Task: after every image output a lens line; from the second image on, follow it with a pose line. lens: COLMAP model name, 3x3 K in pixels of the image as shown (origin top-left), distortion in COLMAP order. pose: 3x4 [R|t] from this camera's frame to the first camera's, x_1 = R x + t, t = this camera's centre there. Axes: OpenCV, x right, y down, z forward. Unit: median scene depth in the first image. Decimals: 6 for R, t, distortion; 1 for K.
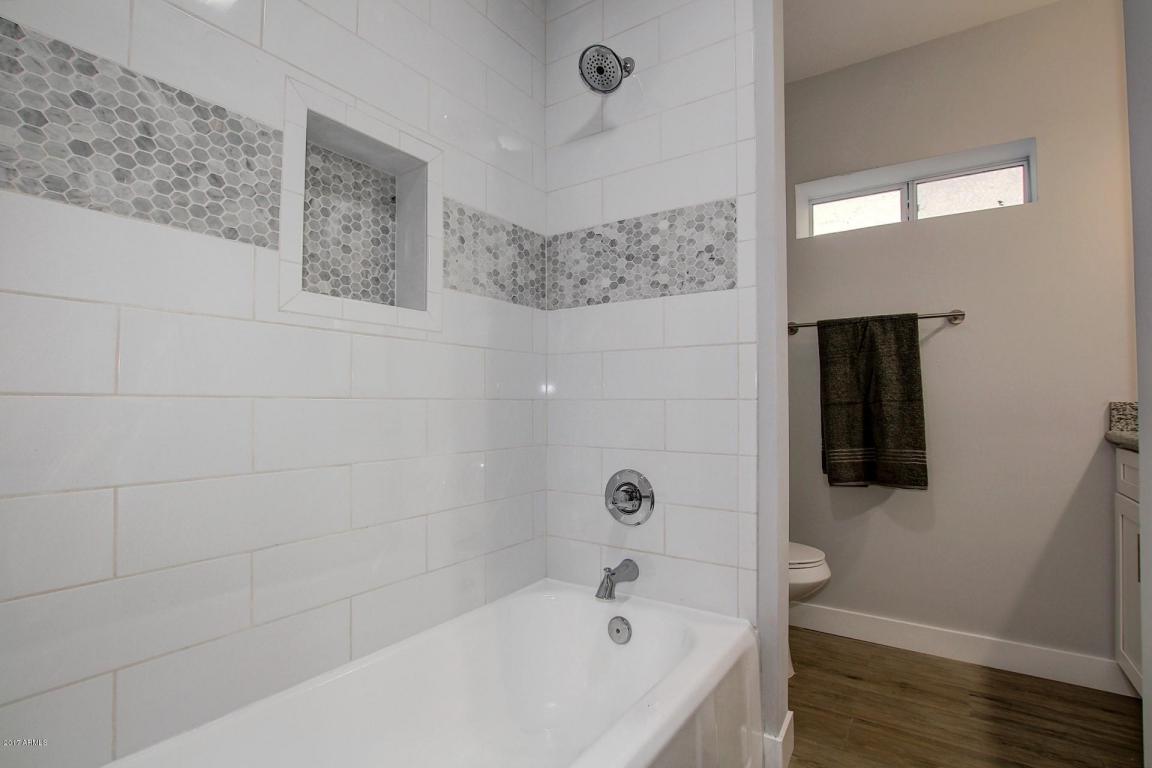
lens RADIAL K [[553.6, 0, 572.6], [0, 553.6, 383.5], [0, 0, 1]] dist [-0.023631, 0.000496]
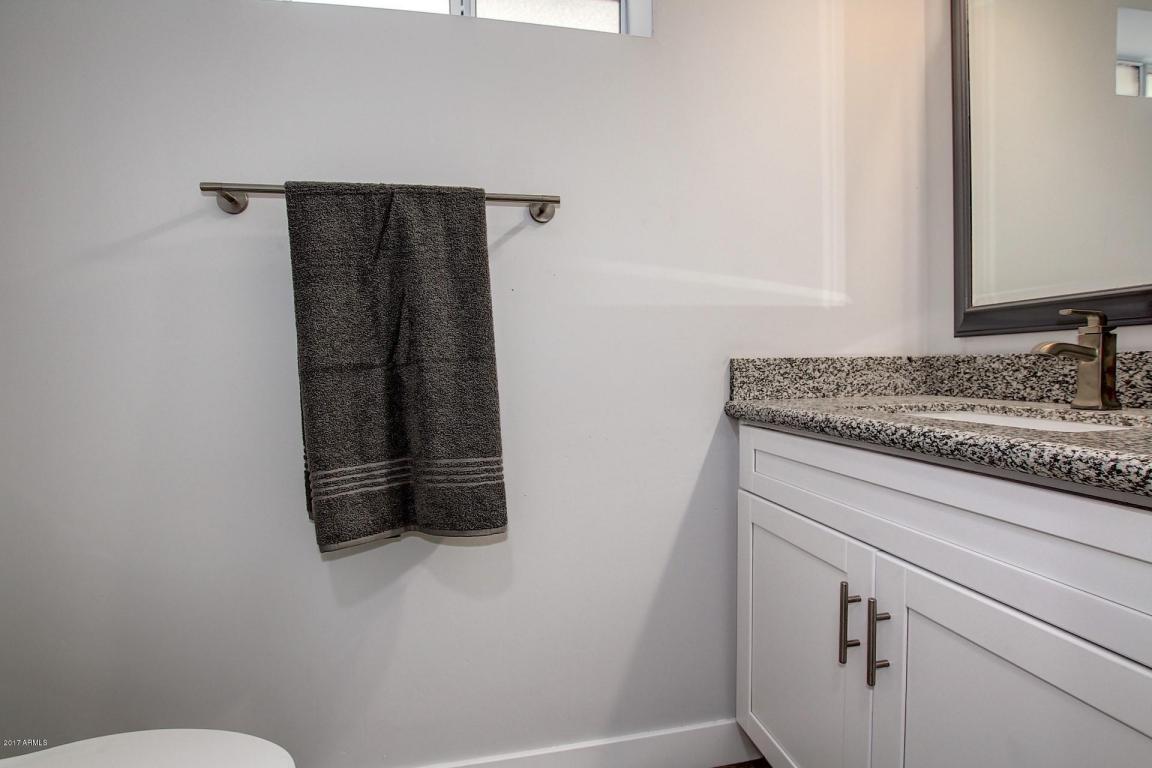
lens RADIAL K [[553.6, 0, 582.5], [0, 553.6, 387.2], [0, 0, 1]] dist [-0.023631, 0.000496]
pose [[0.693907, -0.032827, 0.719316, 0.310462], [0.001605, 0.999028, 0.044044, 0.033564], [-0.720063, -0.029408, 0.693286, 0.560887]]
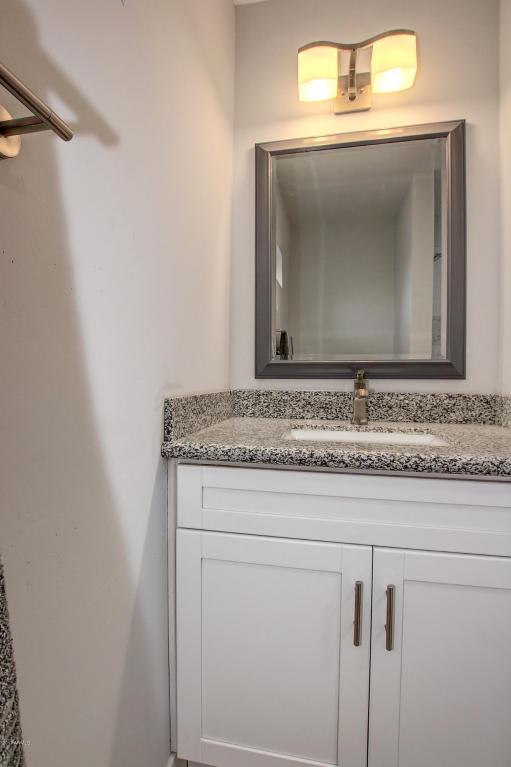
lens RADIAL K [[368.6, 0, 256.8], [0, 368.6, 381.8], [0, 0, 1]] dist [-0.023631, 0.000496]
pose [[-0.392243, -0.012937, 0.919771, 0.459494], [-0.018158, 0.999815, 0.006319, 0.007176], [-0.919682, -0.014223, -0.392406, 0.928885]]
